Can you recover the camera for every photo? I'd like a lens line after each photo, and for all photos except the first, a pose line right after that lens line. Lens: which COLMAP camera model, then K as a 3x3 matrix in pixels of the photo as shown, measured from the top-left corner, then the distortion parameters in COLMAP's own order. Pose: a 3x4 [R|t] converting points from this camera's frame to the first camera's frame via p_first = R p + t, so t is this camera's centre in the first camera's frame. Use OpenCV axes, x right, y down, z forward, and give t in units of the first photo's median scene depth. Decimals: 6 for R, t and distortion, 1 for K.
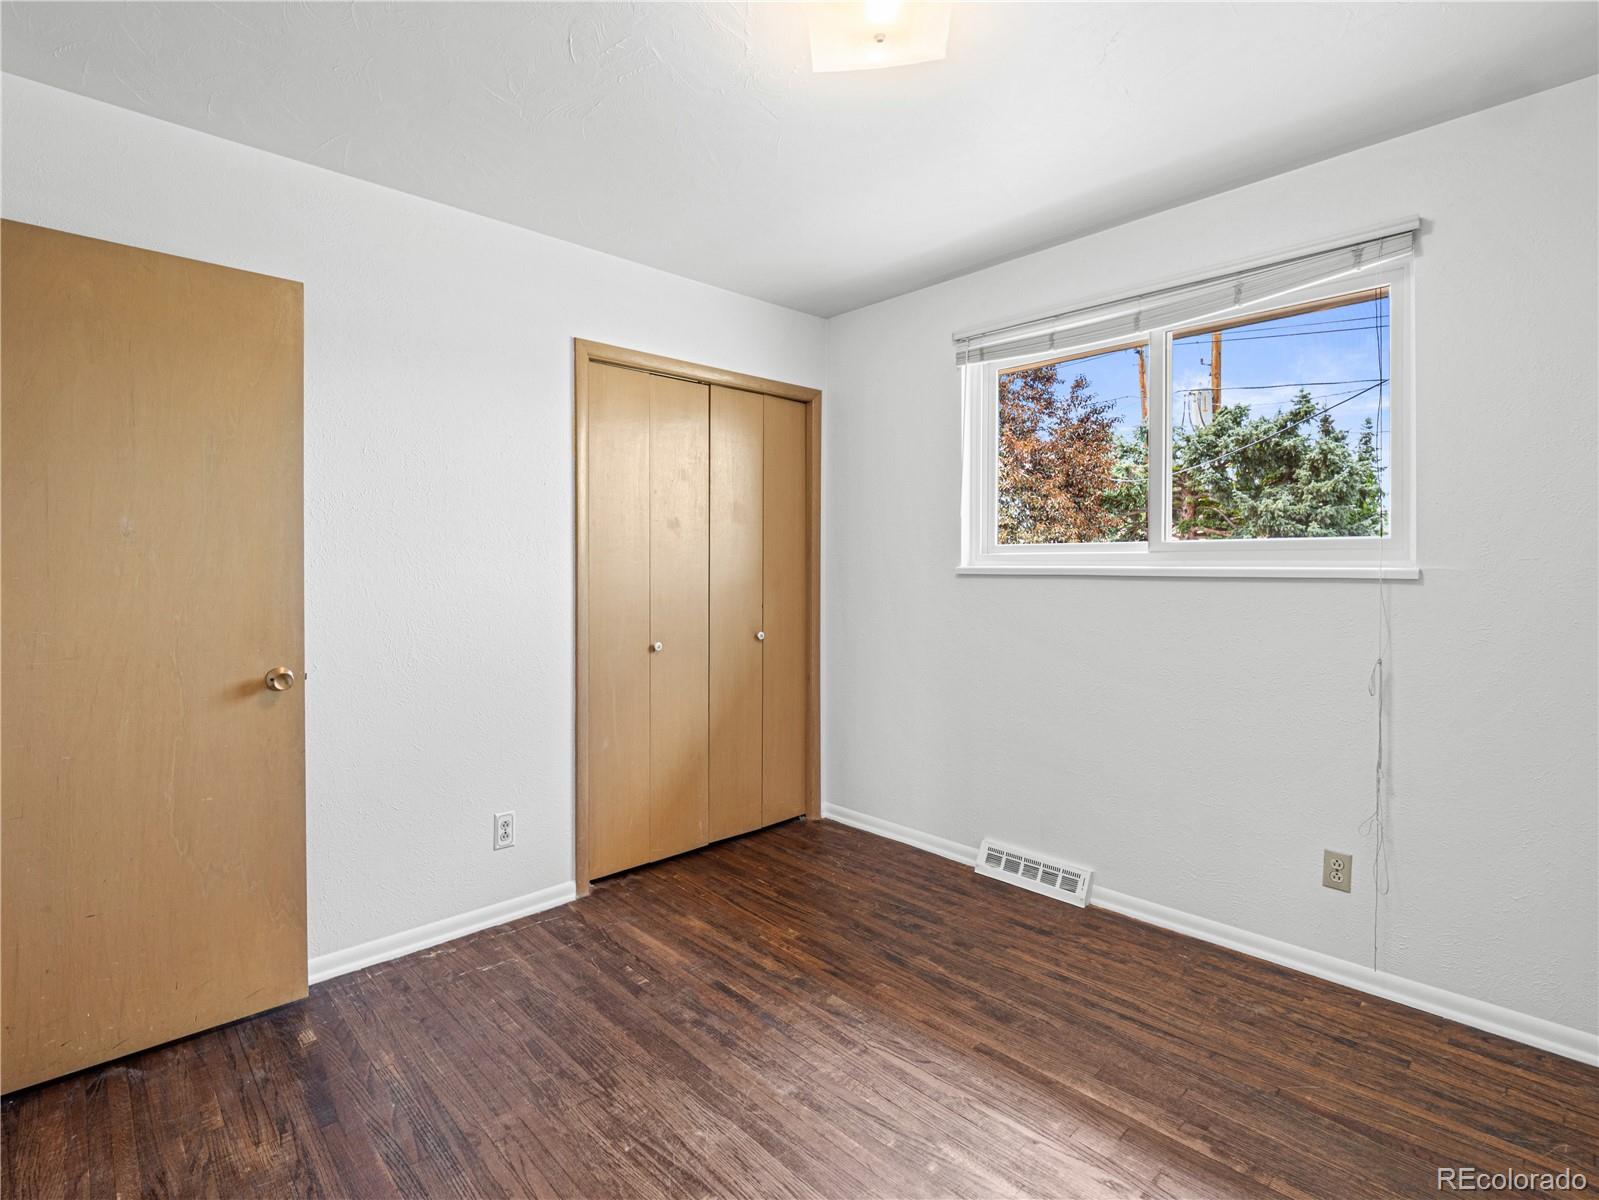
lens RADIAL K [[785.4, 0, 799.9], [0, 785.4, 576.0], [0, 0, 1]] dist [-0.010126, 0.000198]
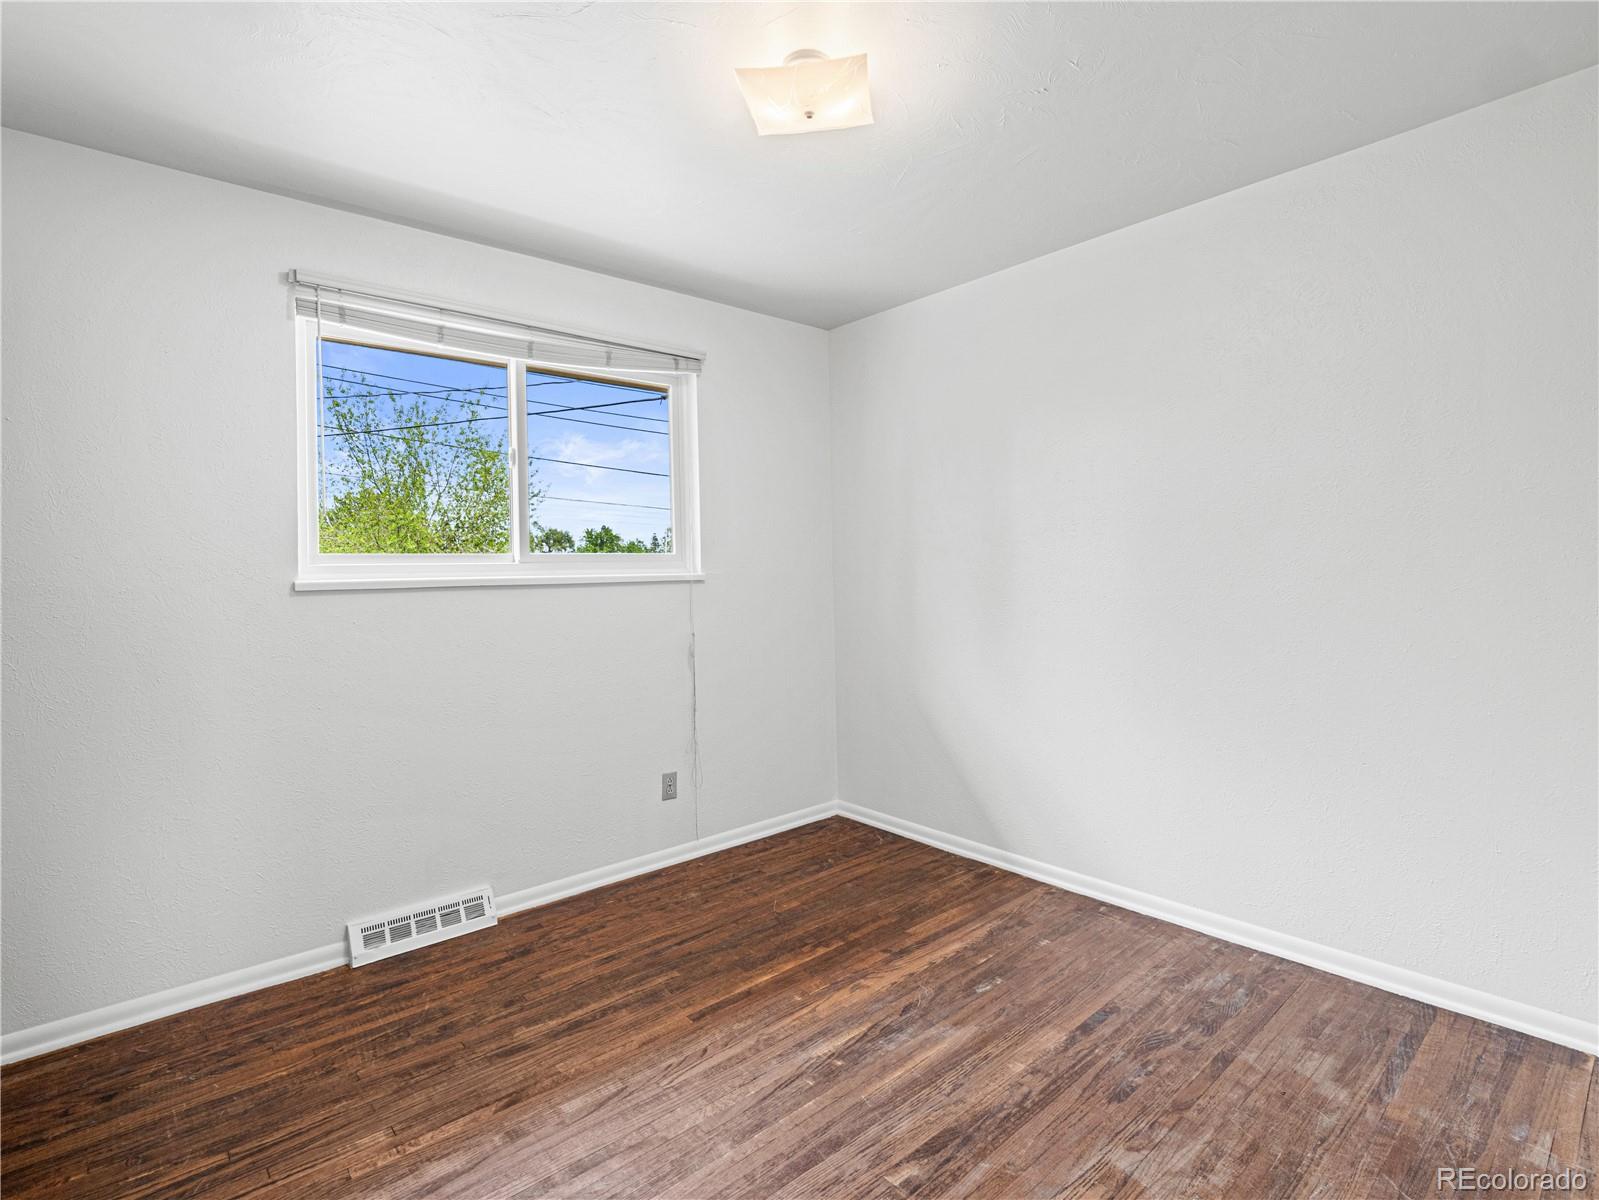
lens RADIAL K [[785.4, 0, 799.9], [0, 785.4, 576.0], [0, 0, 1]] dist [-0.010126, 0.000198]
pose [[0.044724, -0.008212, 0.998966, -0.671459], [0.033003, 0.999433, 0.006738, -0.008875], [-0.998454, 0.032668, 0.044969, 0.626552]]
